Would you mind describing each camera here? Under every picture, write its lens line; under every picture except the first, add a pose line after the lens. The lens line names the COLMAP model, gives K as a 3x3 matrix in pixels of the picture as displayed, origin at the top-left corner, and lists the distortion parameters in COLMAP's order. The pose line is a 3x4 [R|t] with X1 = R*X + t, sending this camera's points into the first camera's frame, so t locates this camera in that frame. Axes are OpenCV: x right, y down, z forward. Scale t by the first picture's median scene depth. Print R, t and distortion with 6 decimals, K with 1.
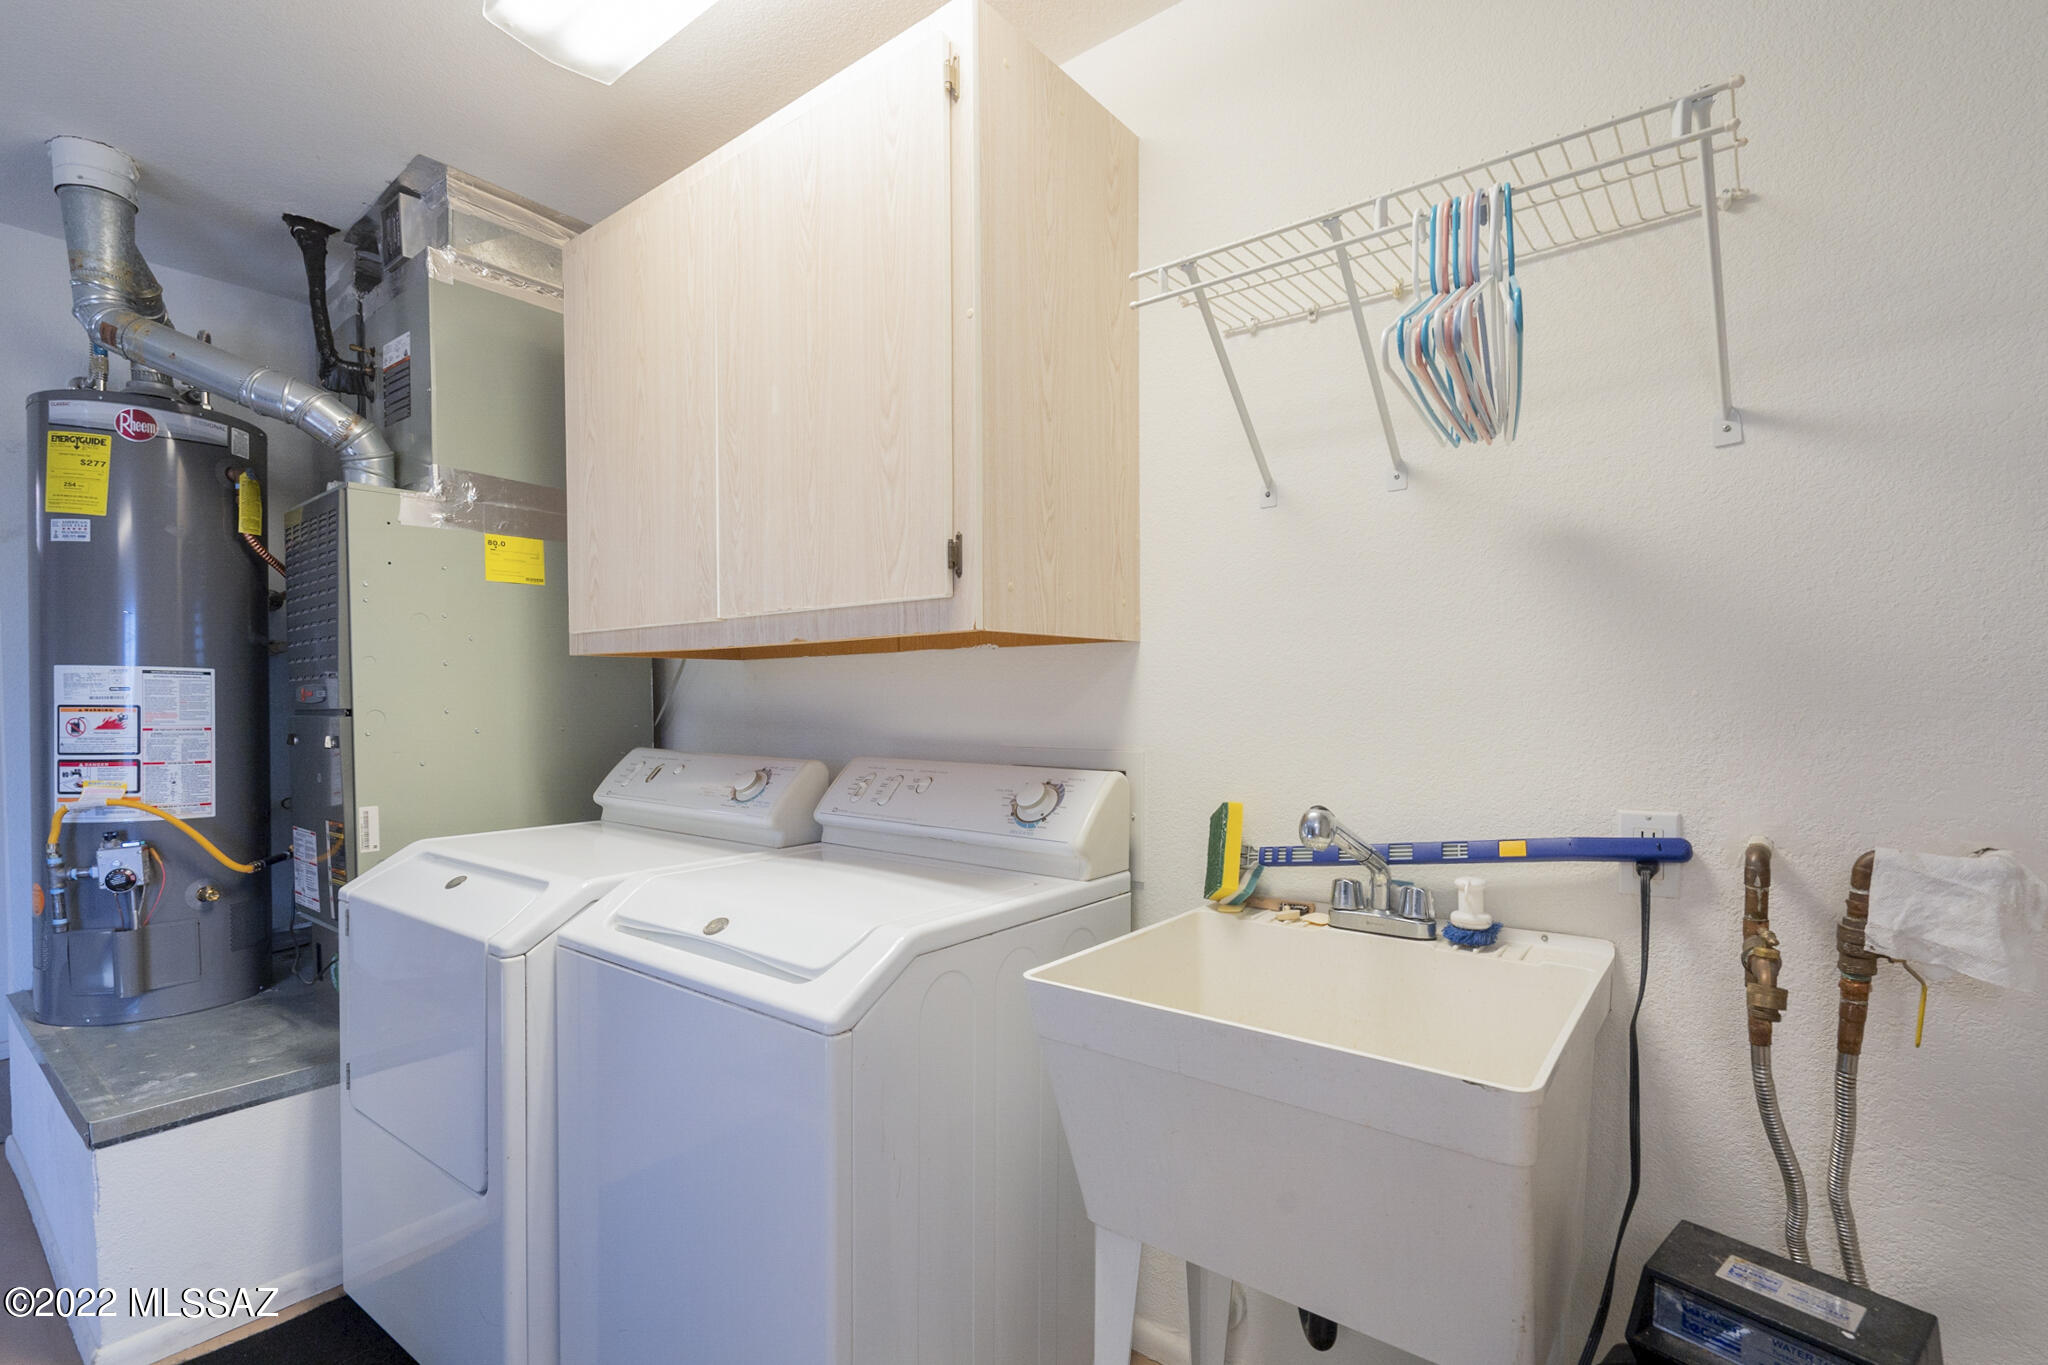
lens RADIAL K [[929.4, 0, 1021.0], [0, 929.4, 728.3], [0, 0, 1]] dist [-0.001701, -0.000019]
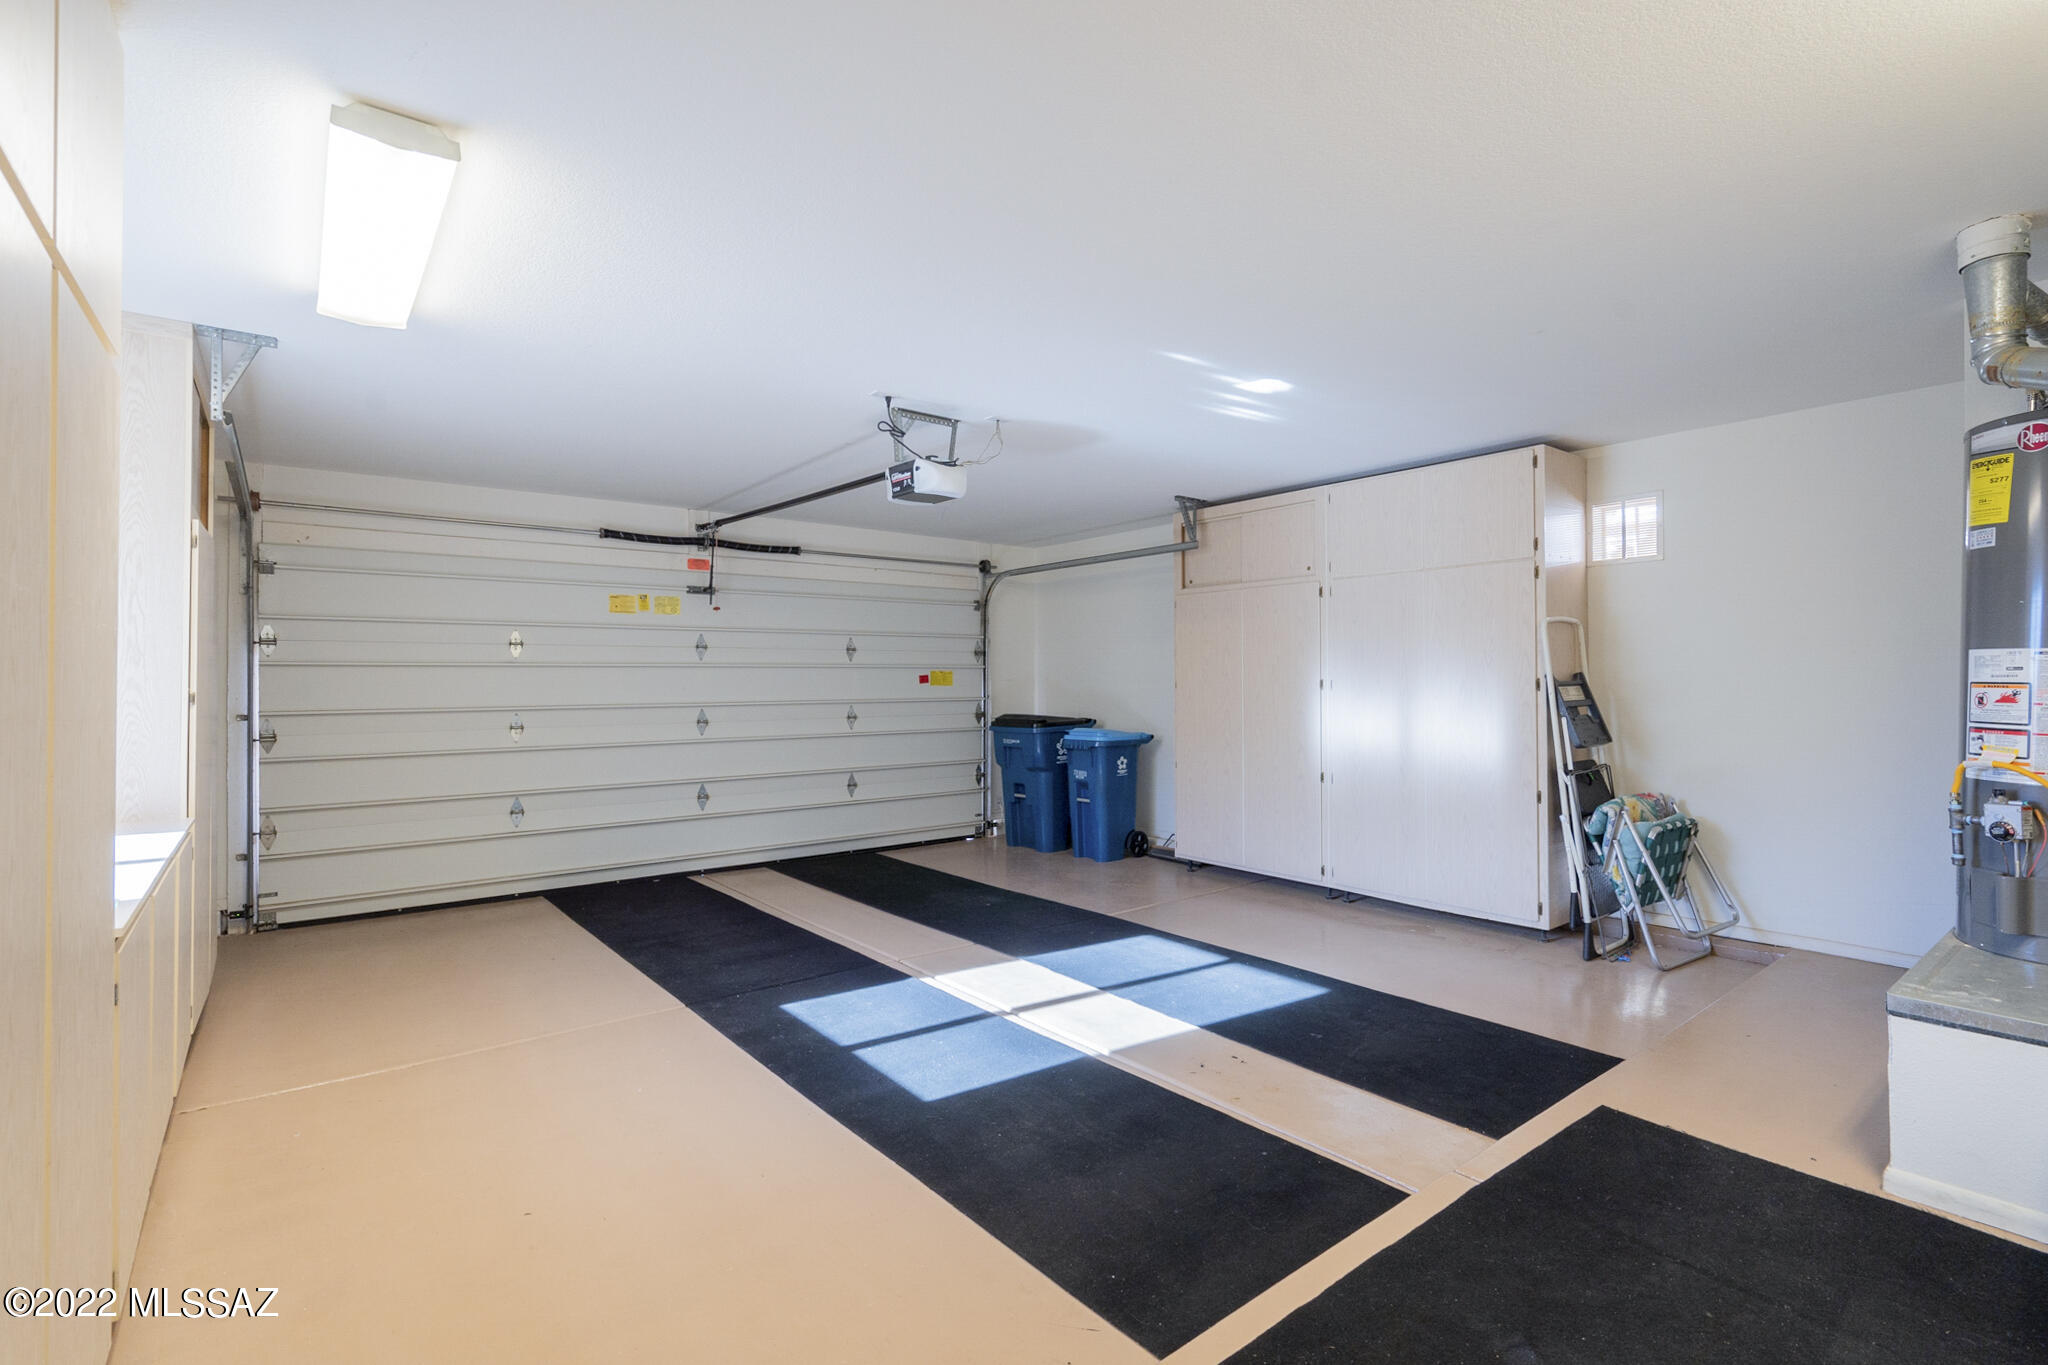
lens RADIAL K [[936.3, 0, 1017.5], [0, 936.3, 674.2], [0, 0, 1]] dist [-0.002646, 0.001448]
pose [[-0.239175, -0.005173, -0.970963, 0.468309], [-0.028247, 0.999600, 0.001632, -0.001791], [0.970566, 0.027817, -0.239225, 0.069143]]
